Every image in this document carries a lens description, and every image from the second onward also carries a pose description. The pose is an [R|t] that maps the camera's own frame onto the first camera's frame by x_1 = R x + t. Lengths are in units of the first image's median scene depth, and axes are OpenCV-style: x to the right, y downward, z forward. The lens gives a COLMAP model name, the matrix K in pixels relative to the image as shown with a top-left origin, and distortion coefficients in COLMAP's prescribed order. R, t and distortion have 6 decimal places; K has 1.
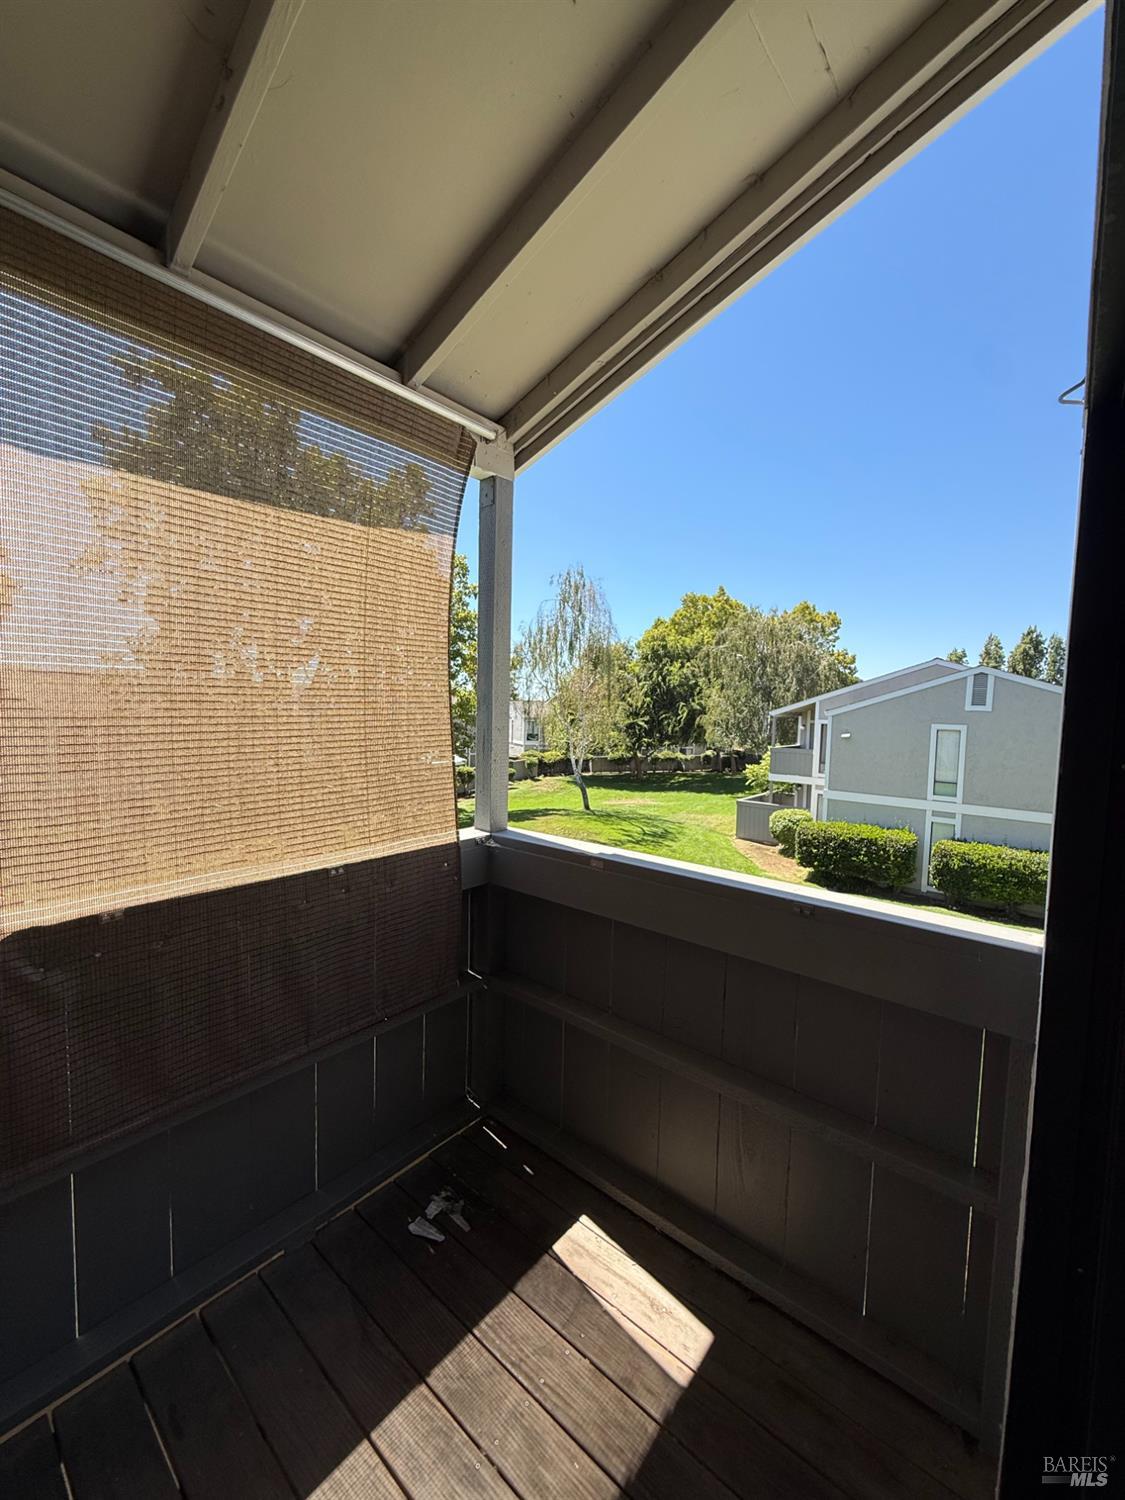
lens RADIAL K [[600.2, 0, 562.5], [0, 600.2, 750.0], [0, 0, 1]] dist [0.000135, 0.000081]
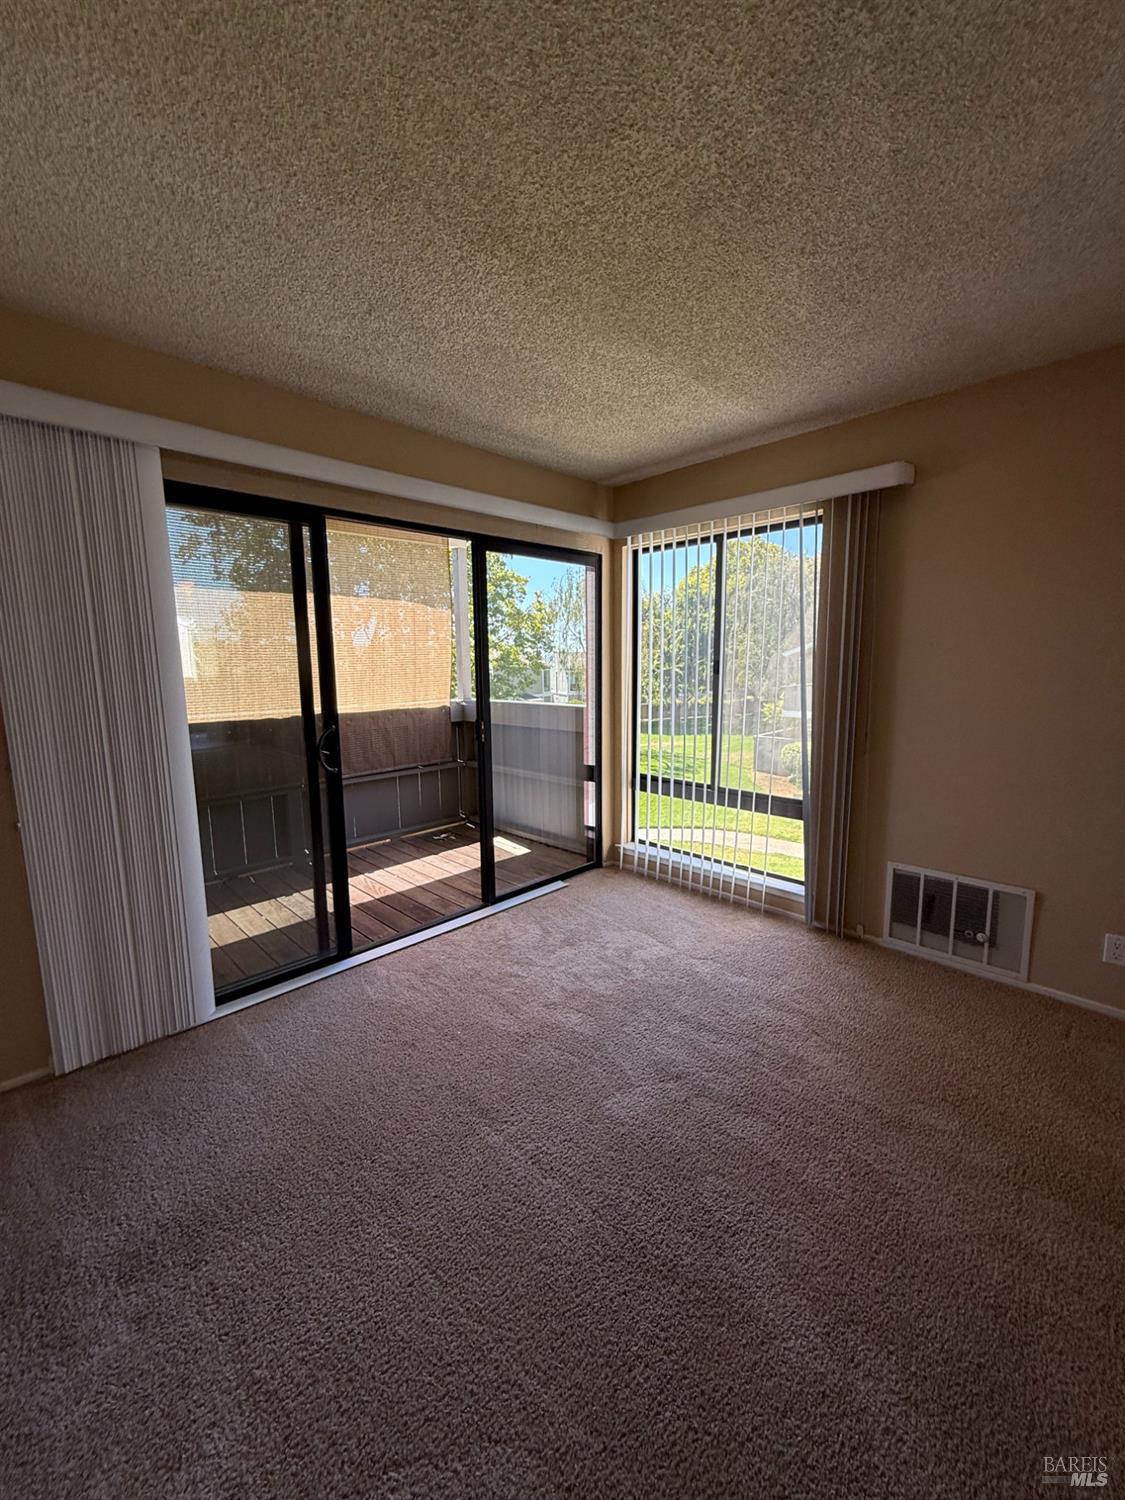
lens RADIAL K [[600.2, 0, 562.5], [0, 600.2, 750.0], [0, 0, 1]] dist [0.000135, 0.000081]
pose [[0.995753, -0.023945, -0.088896, 0.033170], [0.030817, 0.996574, 0.076747, 0.011739], [0.086754, -0.079160, 0.993080, -0.093733]]
